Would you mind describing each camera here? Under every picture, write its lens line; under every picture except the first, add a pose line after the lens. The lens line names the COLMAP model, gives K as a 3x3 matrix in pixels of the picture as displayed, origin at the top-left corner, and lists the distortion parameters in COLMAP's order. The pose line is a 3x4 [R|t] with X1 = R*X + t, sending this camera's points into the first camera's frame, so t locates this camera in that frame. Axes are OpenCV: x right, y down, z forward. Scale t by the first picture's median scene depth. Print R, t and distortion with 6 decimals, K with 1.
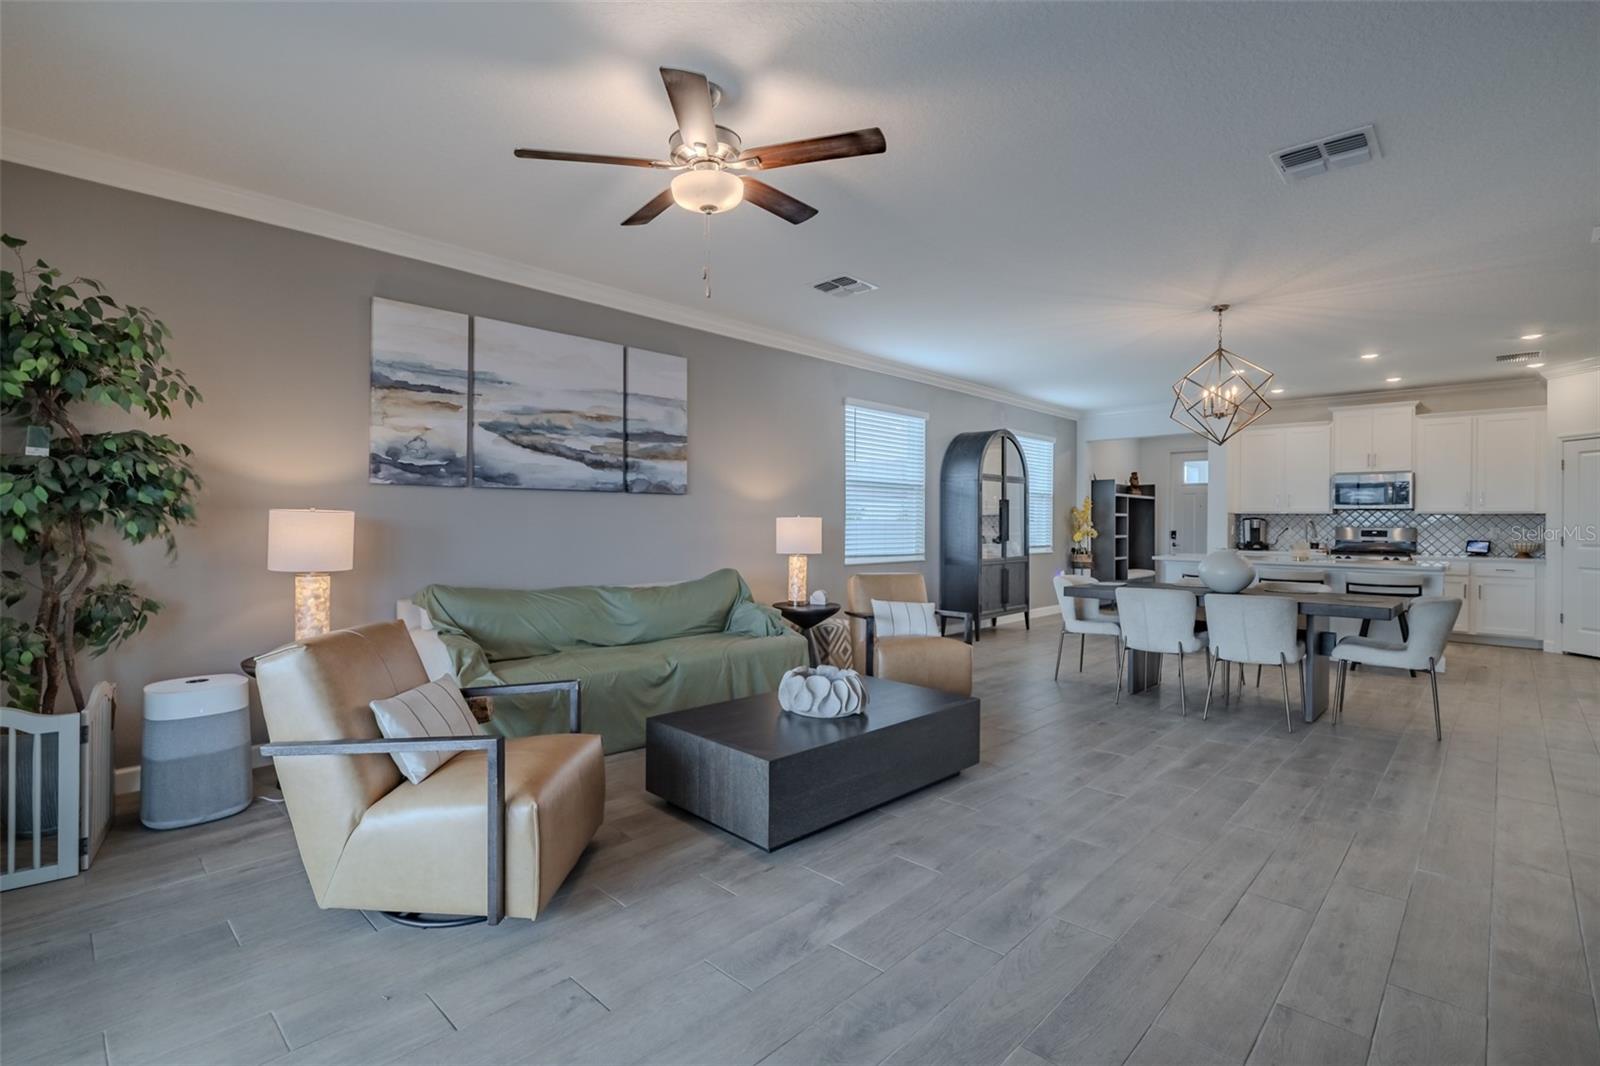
lens RADIAL K [[745.9, 0, 803.2], [0, 745.9, 520.1], [0, 0, 1]] dist [-0.010557, 0.003508]
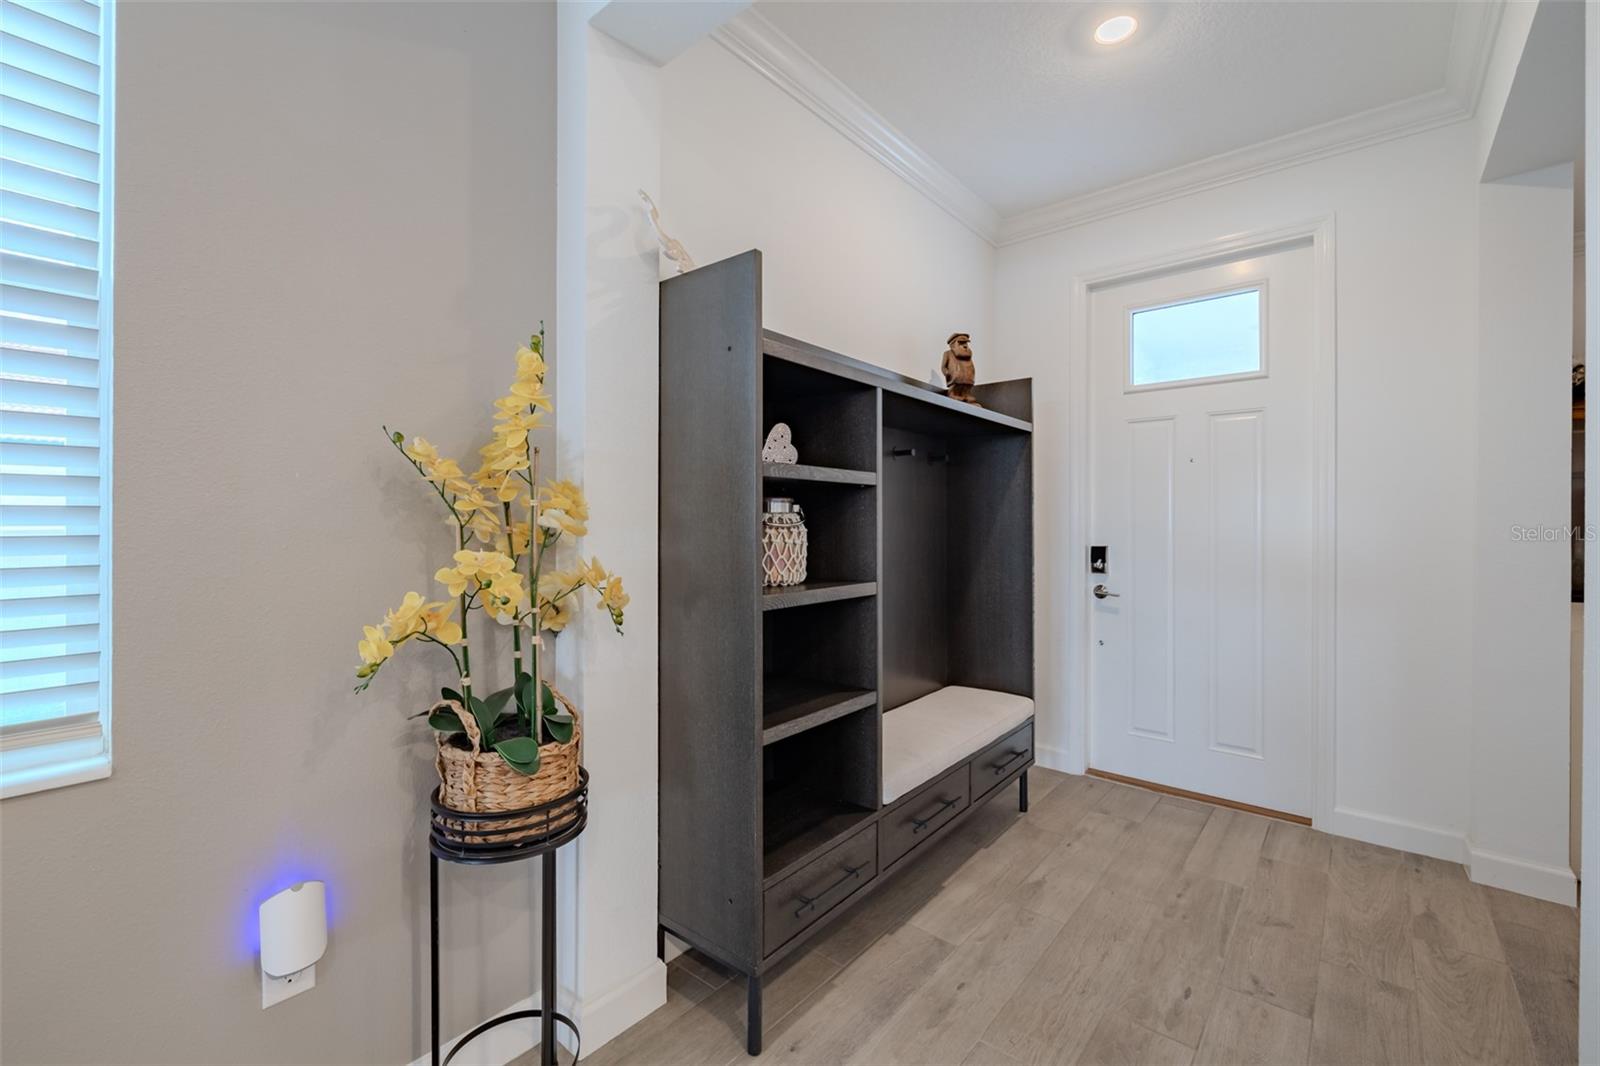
lens RADIAL K [[682.3, 0, 816.0], [0, 682.3, 517.5], [0, 0, 1]] dist [0.005091, -0.001462]
pose [[0.996755, -0.002825, 0.080451, 0.567625], [0.002731, 0.999995, 0.001278, 0.004096], [-0.080454, -0.001054, 0.996758, 1.152578]]
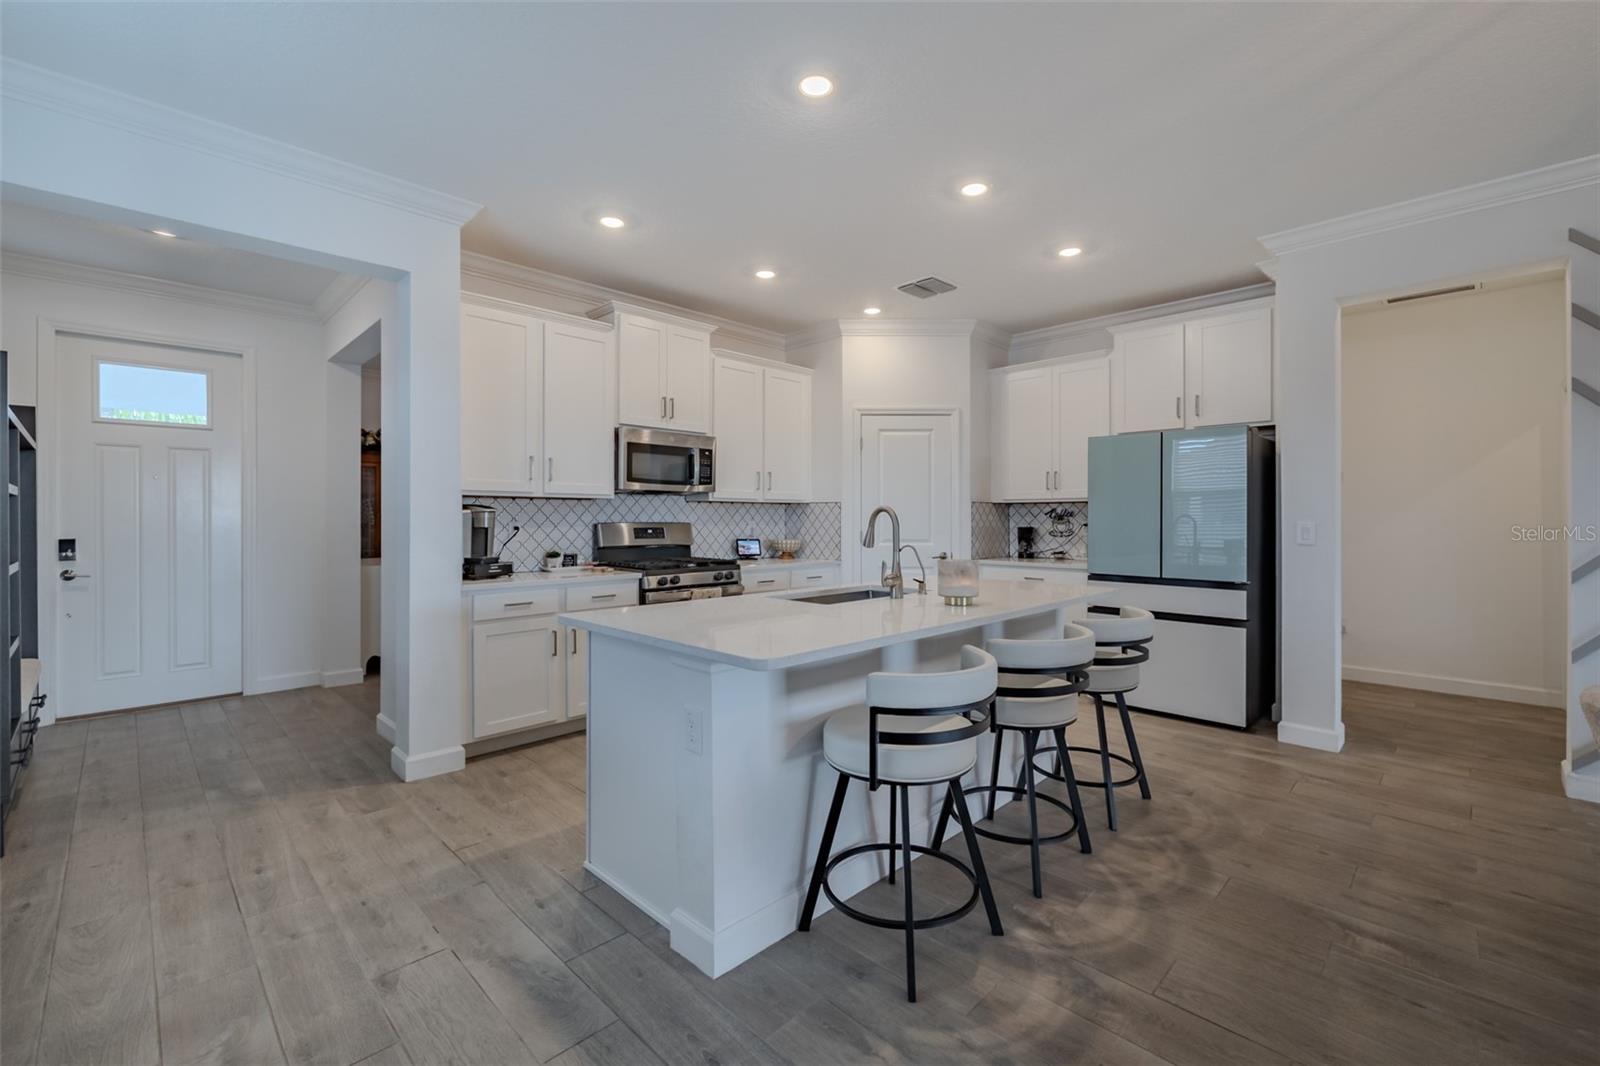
lens RADIAL K [[682.3, 0, 800.2], [0, 682.3, 512.4], [0, 0, 1]] dist [0.005091, -0.001462]
pose [[0.020620, 0.001844, 0.999786, 0.251115], [0.000502, 0.999998, -0.001855, 0.003011], [-0.999787, 0.000540, 0.020619, 0.974437]]
